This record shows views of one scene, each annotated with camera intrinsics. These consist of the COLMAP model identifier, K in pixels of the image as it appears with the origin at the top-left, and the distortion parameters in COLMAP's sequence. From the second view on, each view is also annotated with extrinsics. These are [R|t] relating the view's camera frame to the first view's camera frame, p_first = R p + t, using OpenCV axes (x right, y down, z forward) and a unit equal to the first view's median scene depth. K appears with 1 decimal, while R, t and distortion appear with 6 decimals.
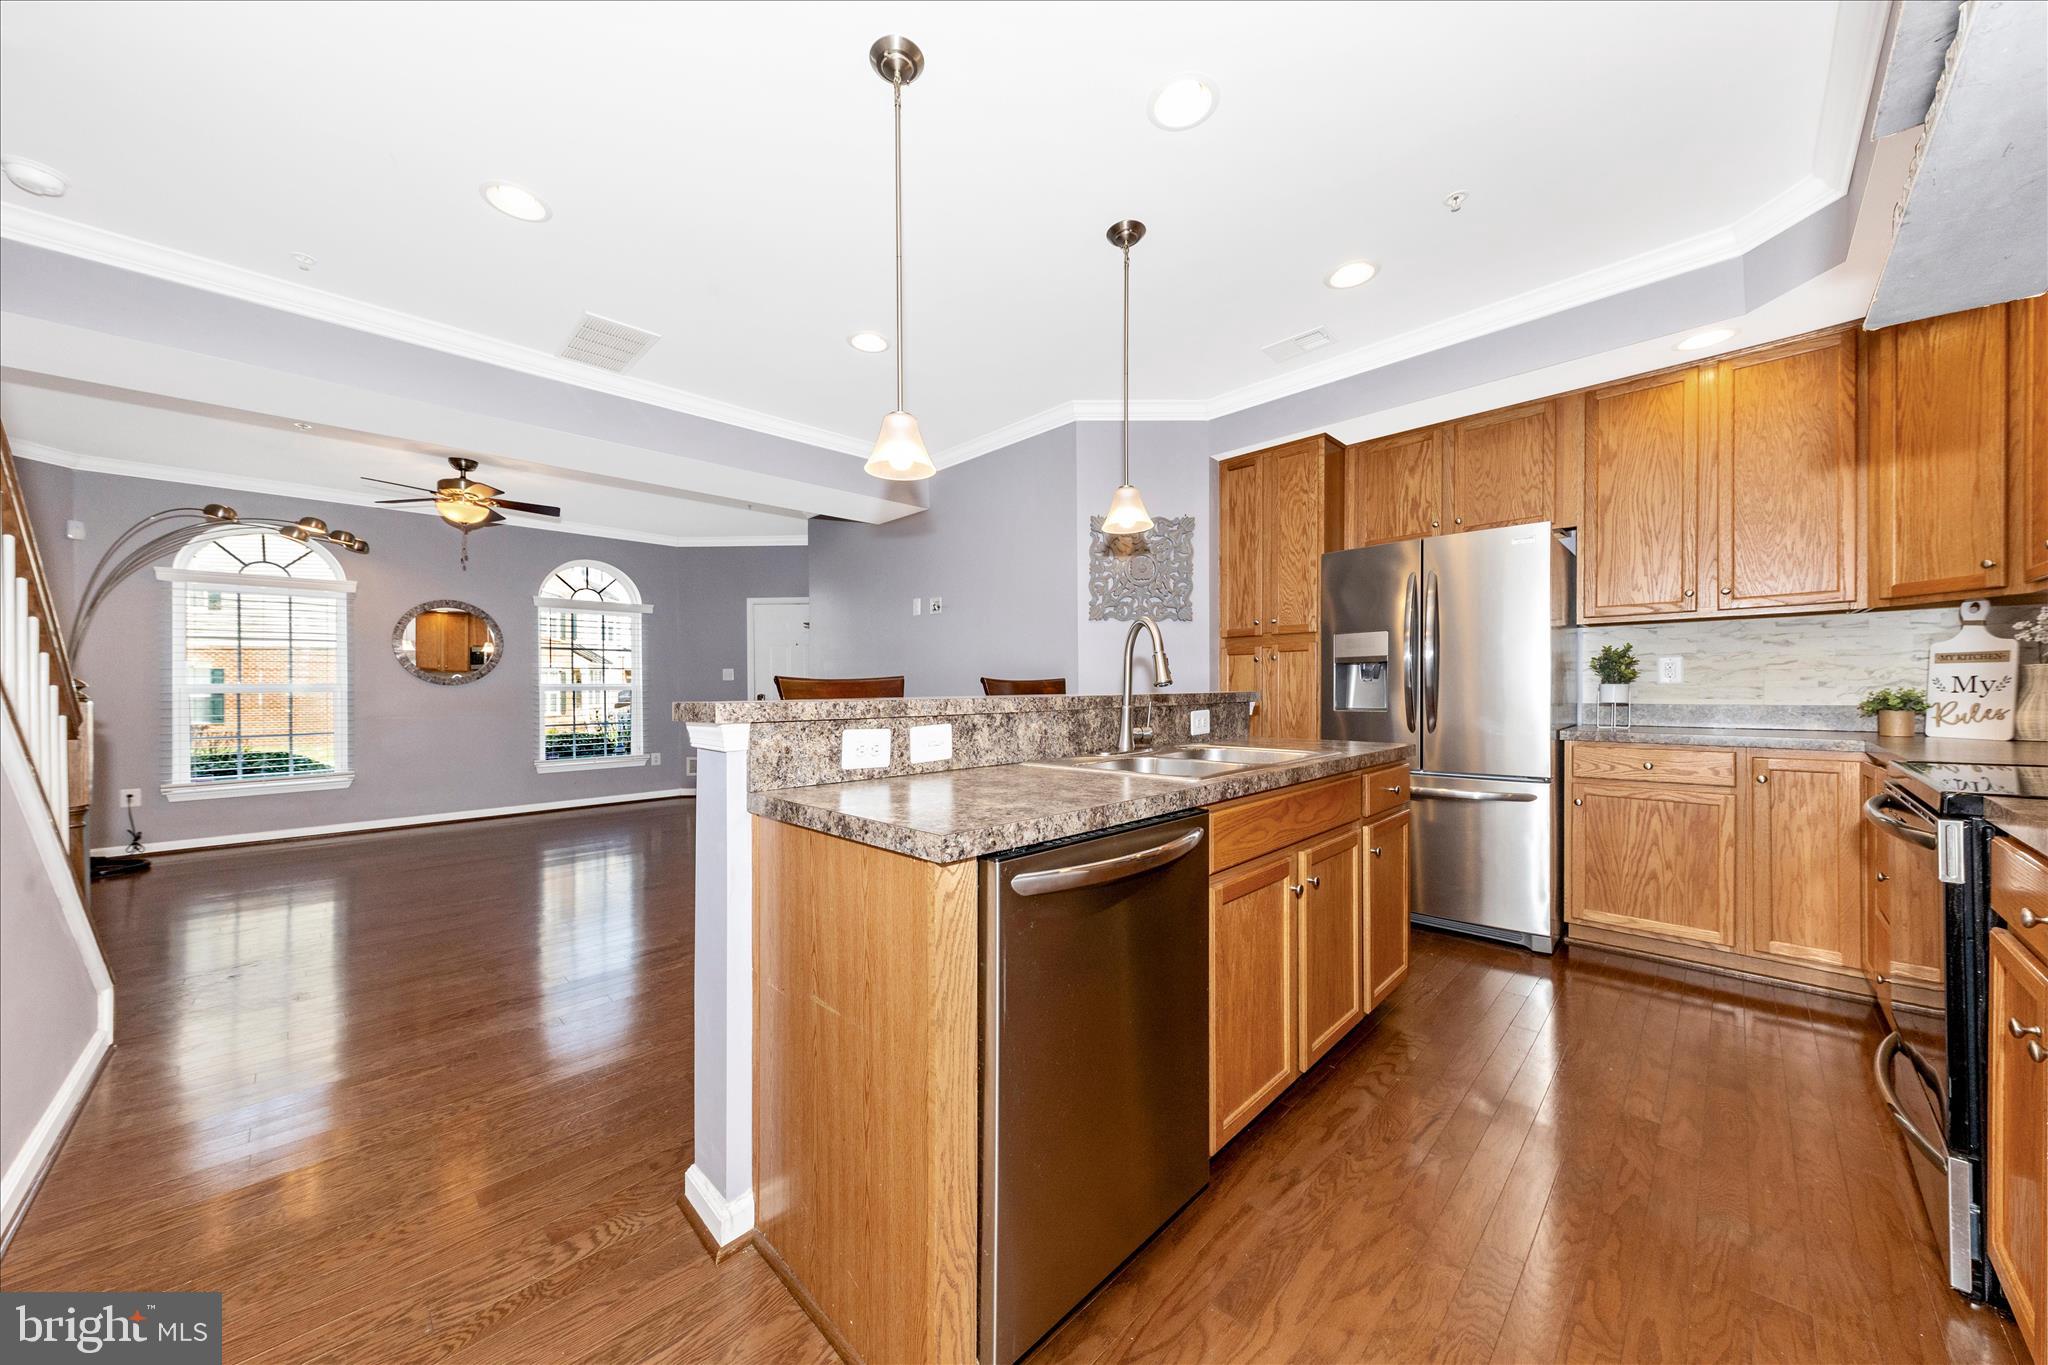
lens RADIAL K [[716.0, 0, 1024.2], [0, 716.0, 686.6], [0, 0, 1]] dist [0.007463, -0.001082]
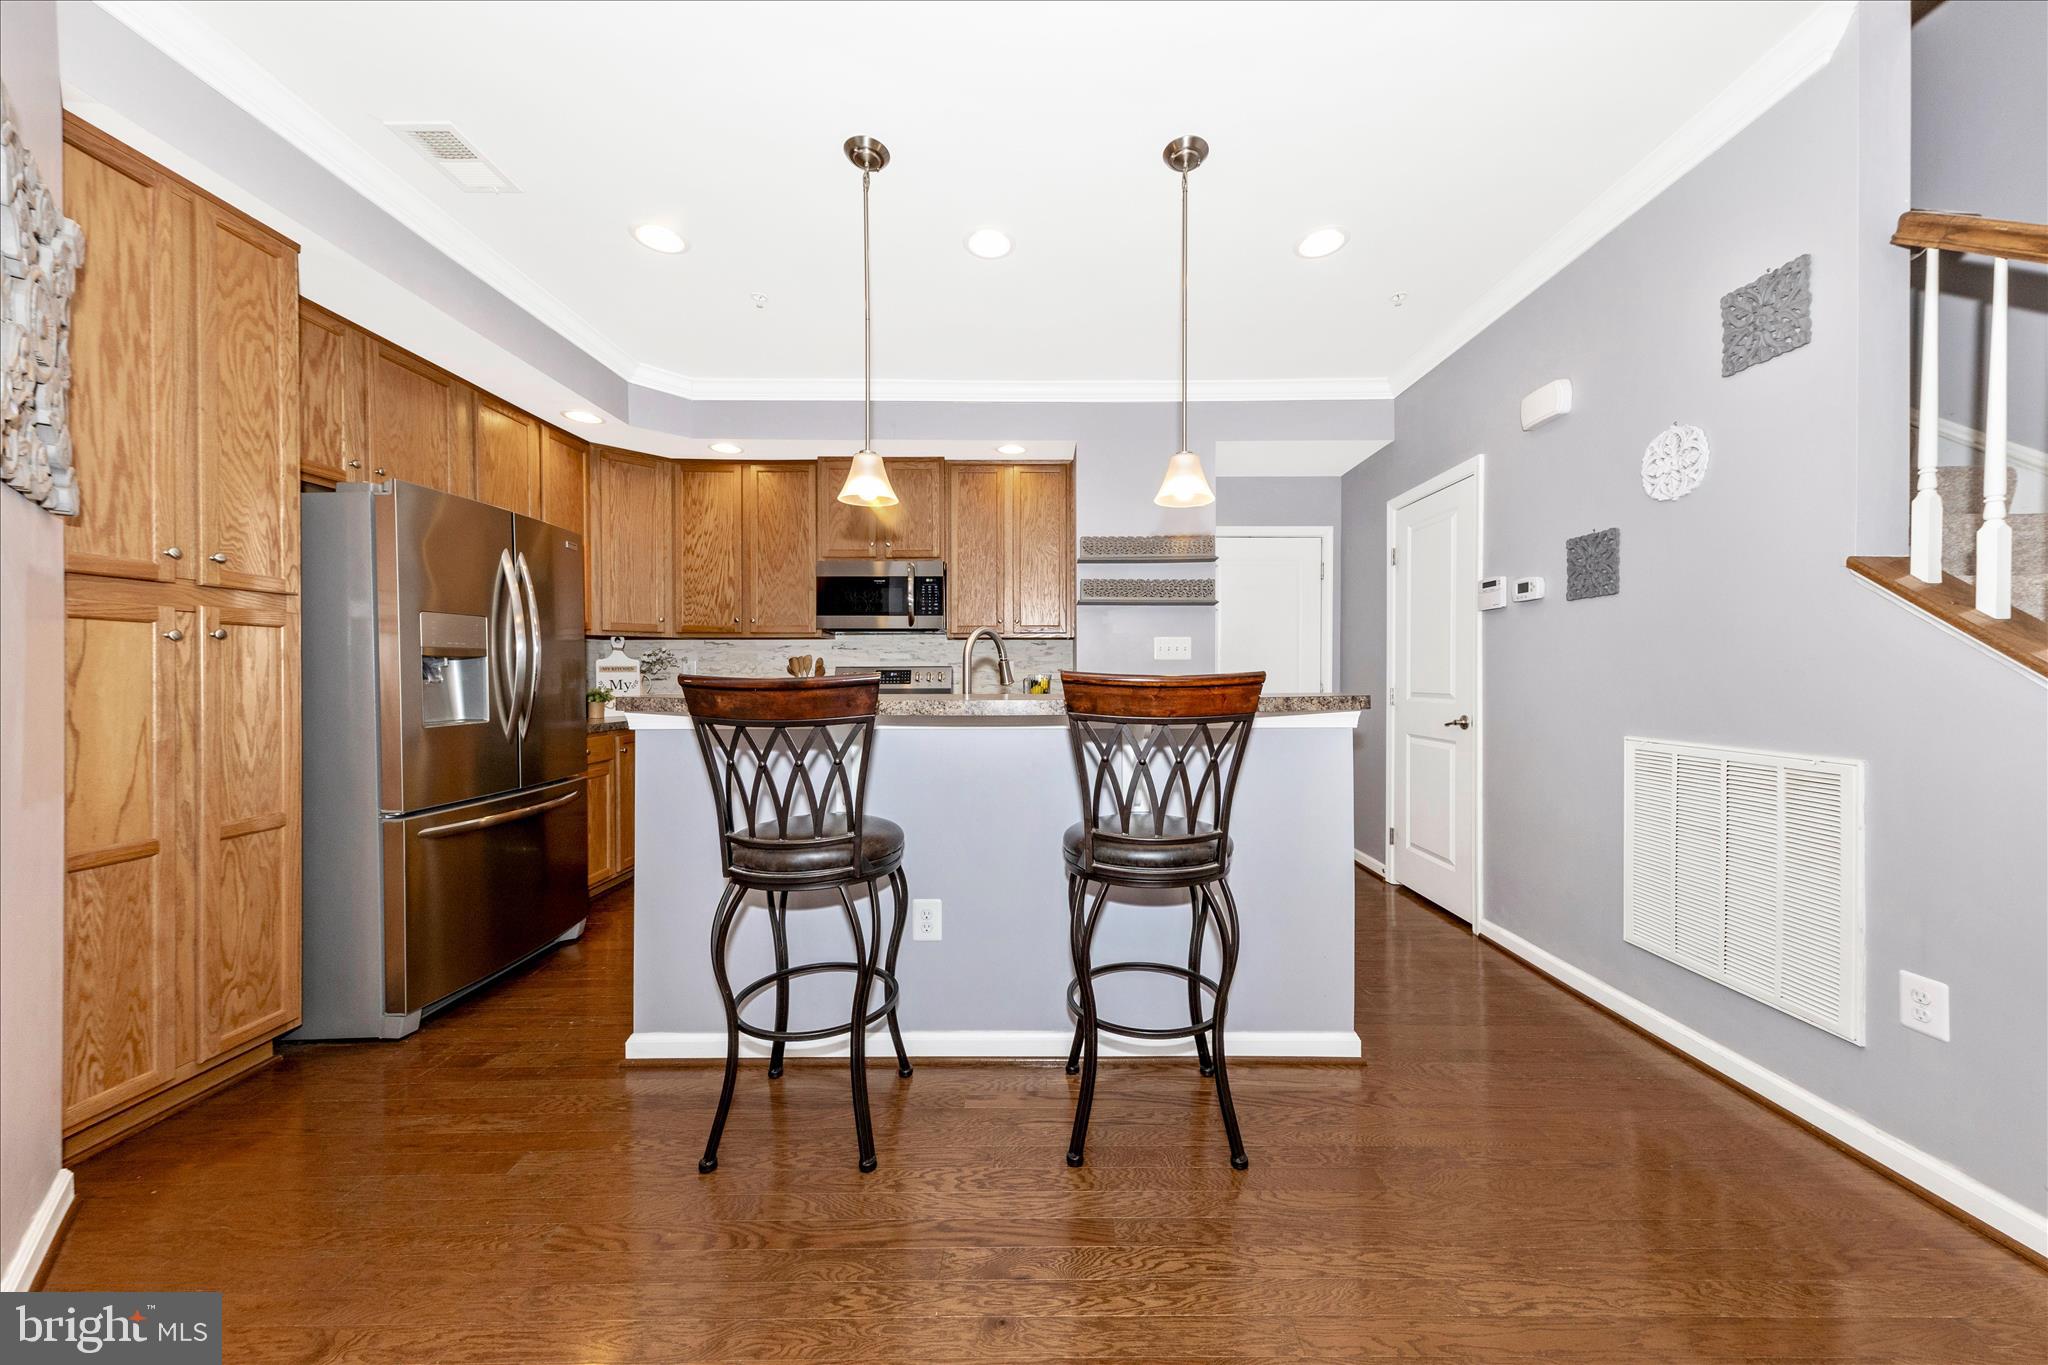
lens RADIAL K [[716.0, 0, 1039.2], [0, 716.0, 676.1], [0, 0, 1]] dist [0.007463, -0.001082]
pose [[-0.705726, 0.008693, 0.708432, -0.531603], [0.009493, 0.999951, -0.002814, -0.008154], [-0.708421, 0.004739, -0.705774, 1.323525]]
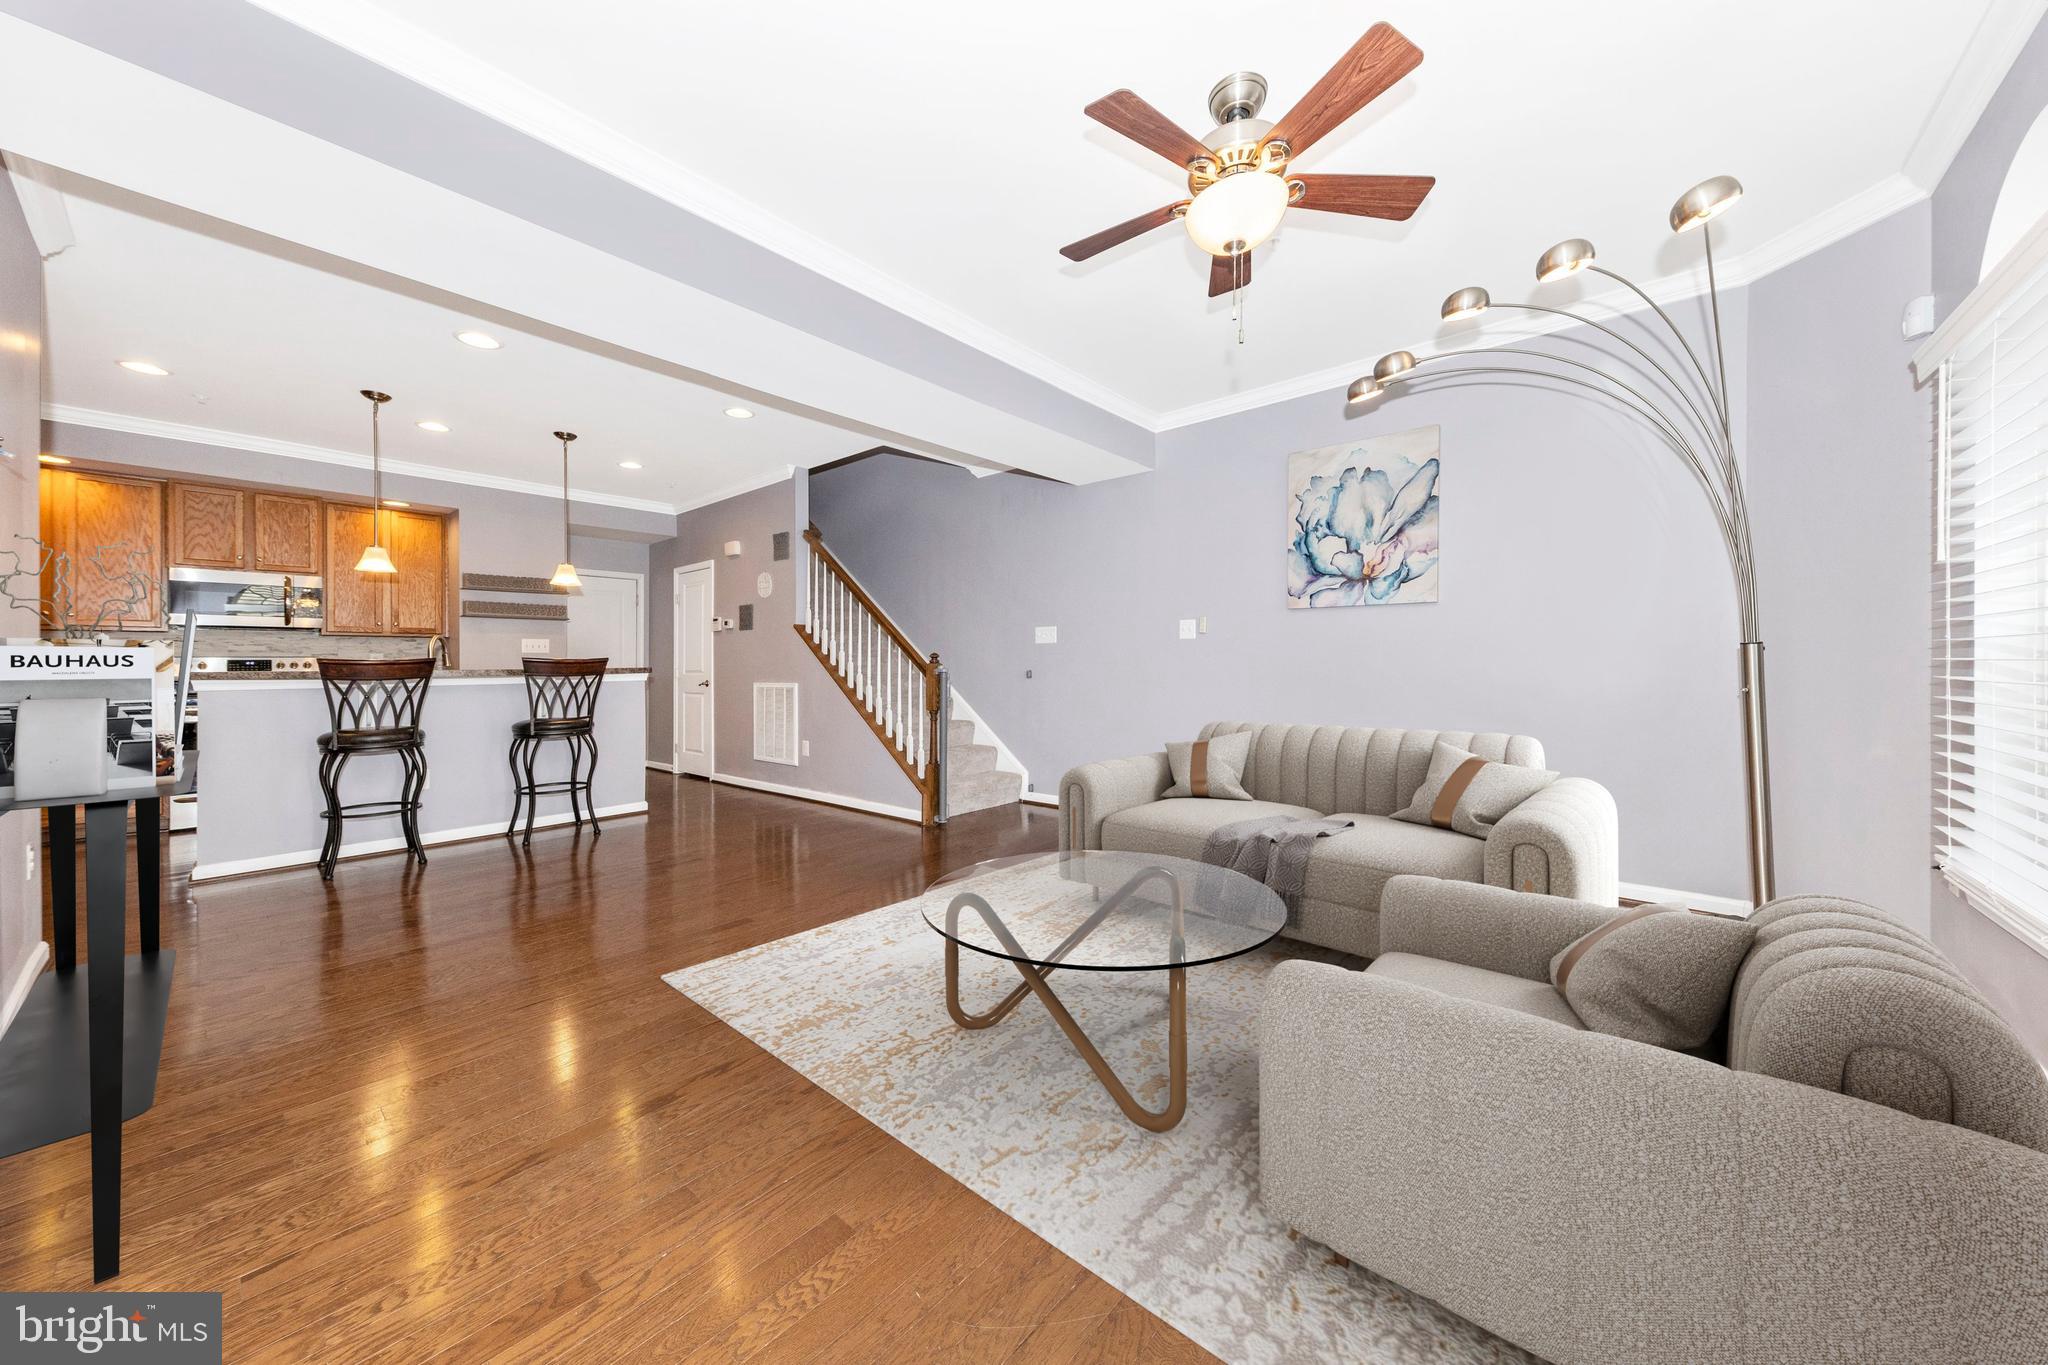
lens RADIAL K [[716.0, 0, 1034.3], [0, 716.0, 665.4], [0, 0, 1]] dist [0.007463, -0.001082]
pose [[-0.996586, 0.019994, -0.080099, -1.091162], [0.020030, 0.999799, 0.000350, 0.026097], [0.080090, -0.001255, -0.996787, 2.501951]]
